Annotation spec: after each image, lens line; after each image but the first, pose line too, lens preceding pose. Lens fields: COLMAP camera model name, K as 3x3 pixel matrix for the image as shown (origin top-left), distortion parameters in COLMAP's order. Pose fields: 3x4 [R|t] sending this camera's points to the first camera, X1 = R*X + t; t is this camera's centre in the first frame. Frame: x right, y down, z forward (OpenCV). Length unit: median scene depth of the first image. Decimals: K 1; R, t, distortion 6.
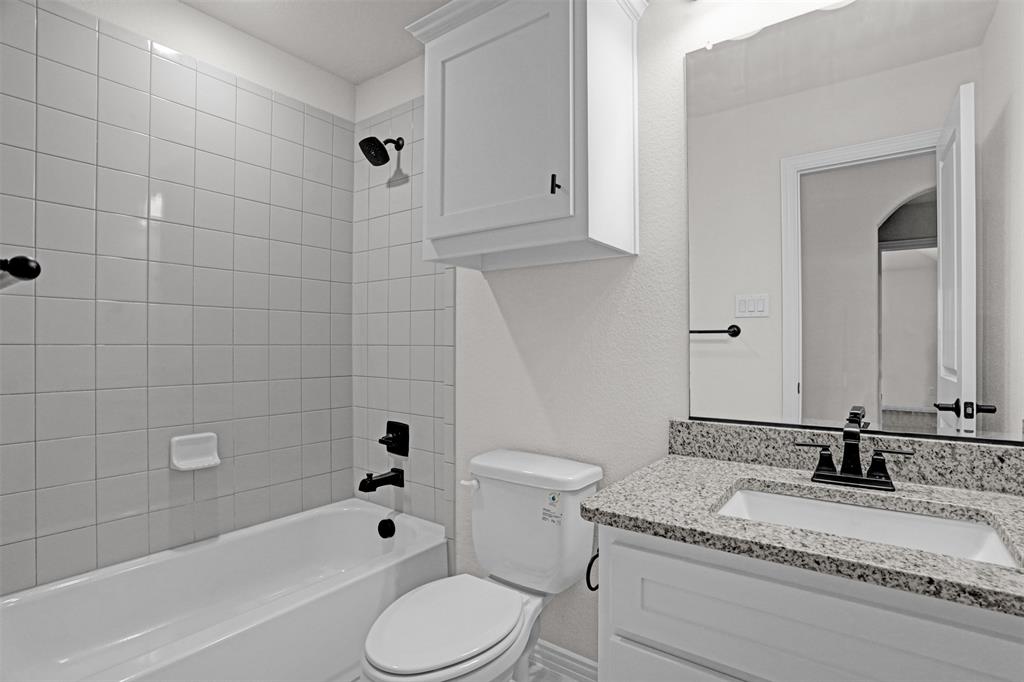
lens RADIAL K [[499.2, 0, 514.9], [0, 499.2, 340.9], [0, 0, 1]] dist [-0.016642, 0.000669]
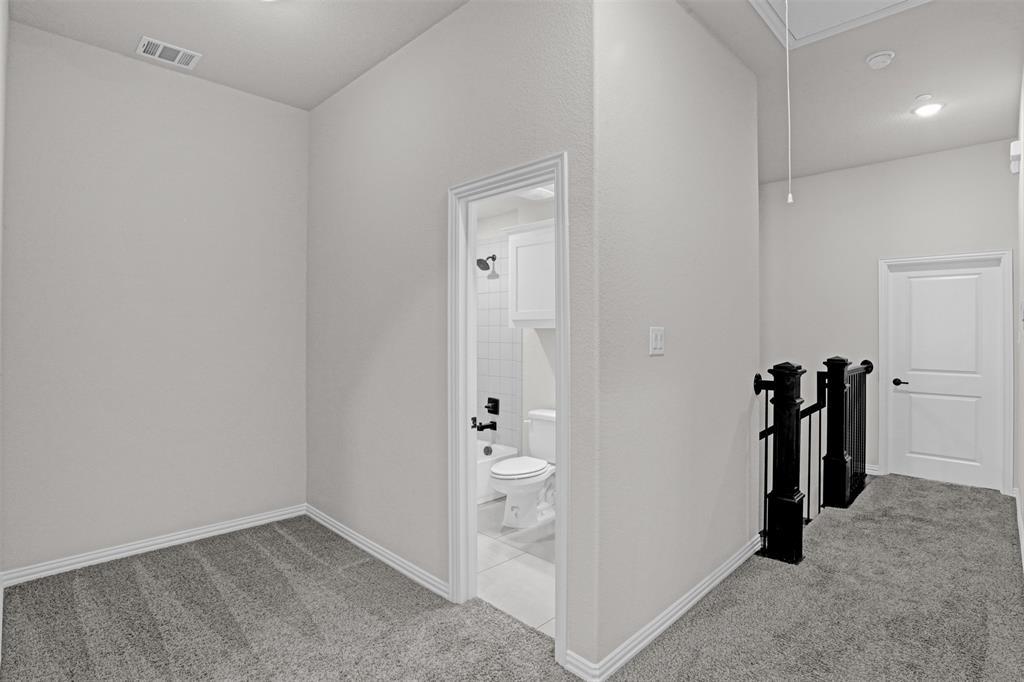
lens RADIAL K [[499.2, 0, 511.4], [0, 499.2, 340.8], [0, 0, 1]] dist [-0.016642, 0.000669]
pose [[0.990681, 0.000706, -0.136199, 0.110226], [0.000085, 0.999983, 0.005796, -0.079267], [0.136201, -0.005754, 0.990665, -0.981928]]
